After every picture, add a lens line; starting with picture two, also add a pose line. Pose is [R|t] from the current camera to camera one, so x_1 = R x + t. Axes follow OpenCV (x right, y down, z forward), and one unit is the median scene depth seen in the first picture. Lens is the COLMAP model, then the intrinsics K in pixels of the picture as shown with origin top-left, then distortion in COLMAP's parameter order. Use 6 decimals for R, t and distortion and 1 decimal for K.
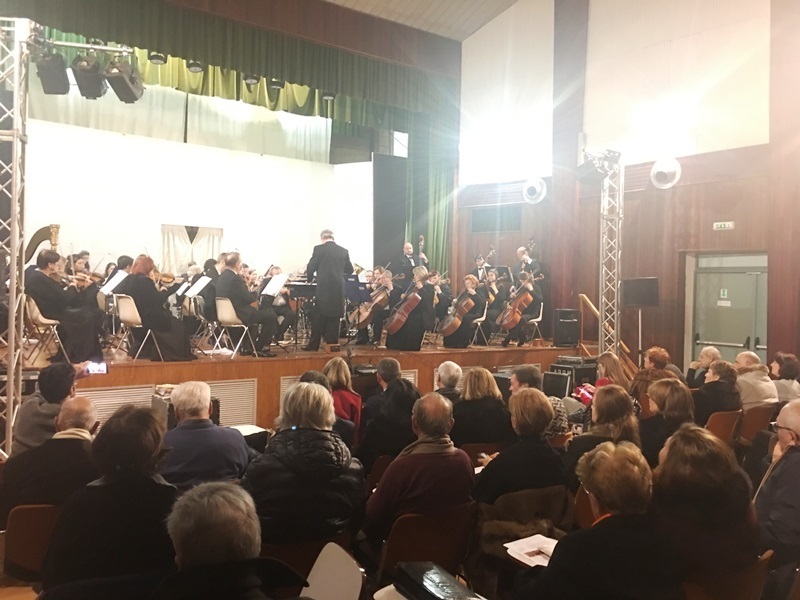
lens RADIAL K [[684.8, 0, 394.4], [0, 684.8, 295.4], [0, 0, 1]] dist [0.067212, -0.011941]
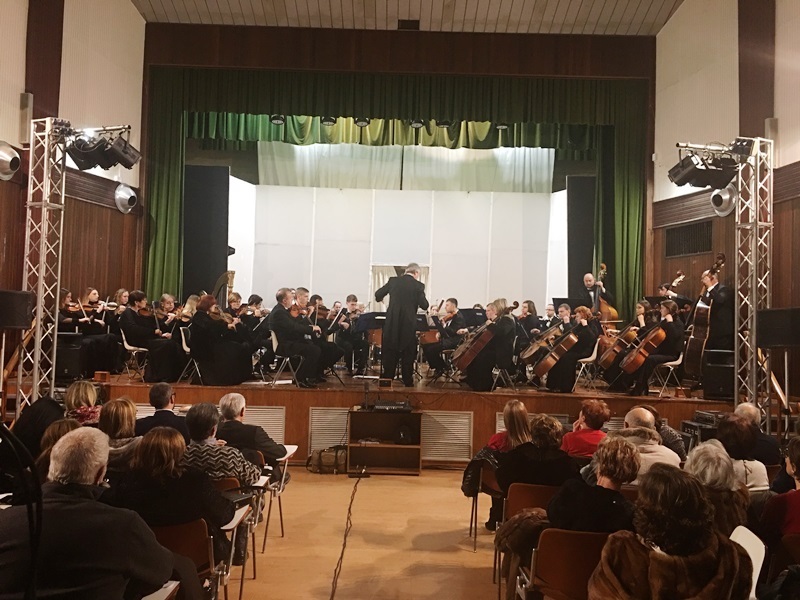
lens RADIAL K [[684.8, 0, 397.5], [0, 684.8, 295.9], [0, 0, 1]] dist [0.067212, -0.011941]
pose [[0.820465, -0.023779, -0.571203, 0.324173], [-0.008692, 0.998500, -0.054052, 0.003864], [0.571631, 0.049313, 0.819027, 0.131649]]
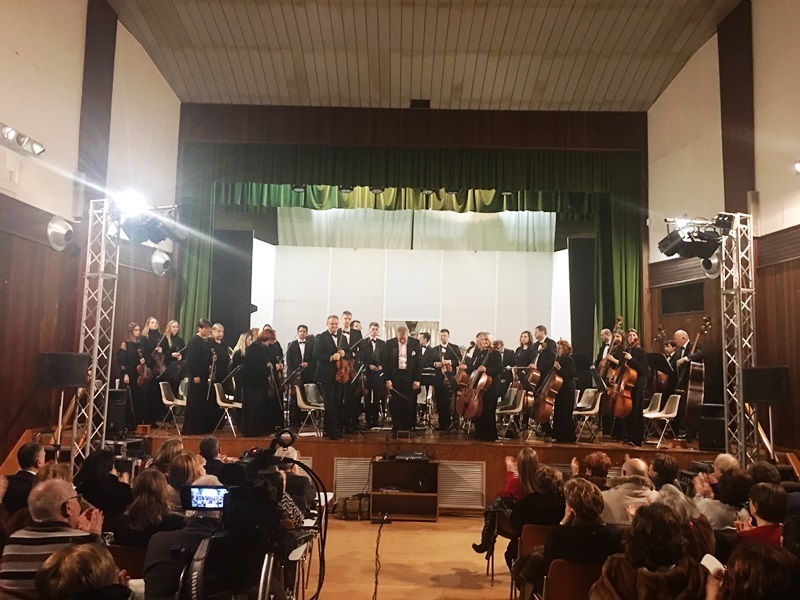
lens RADIAL K [[684.8, 0, 396.3], [0, 684.8, 300.2], [0, 0, 1]] dist [0.067212, -0.011941]
pose [[0.817227, -0.062778, -0.572887, 0.346952], [-0.005609, 0.993136, -0.116831, -0.003389], [0.576289, 0.098691, 0.811265, 0.072526]]
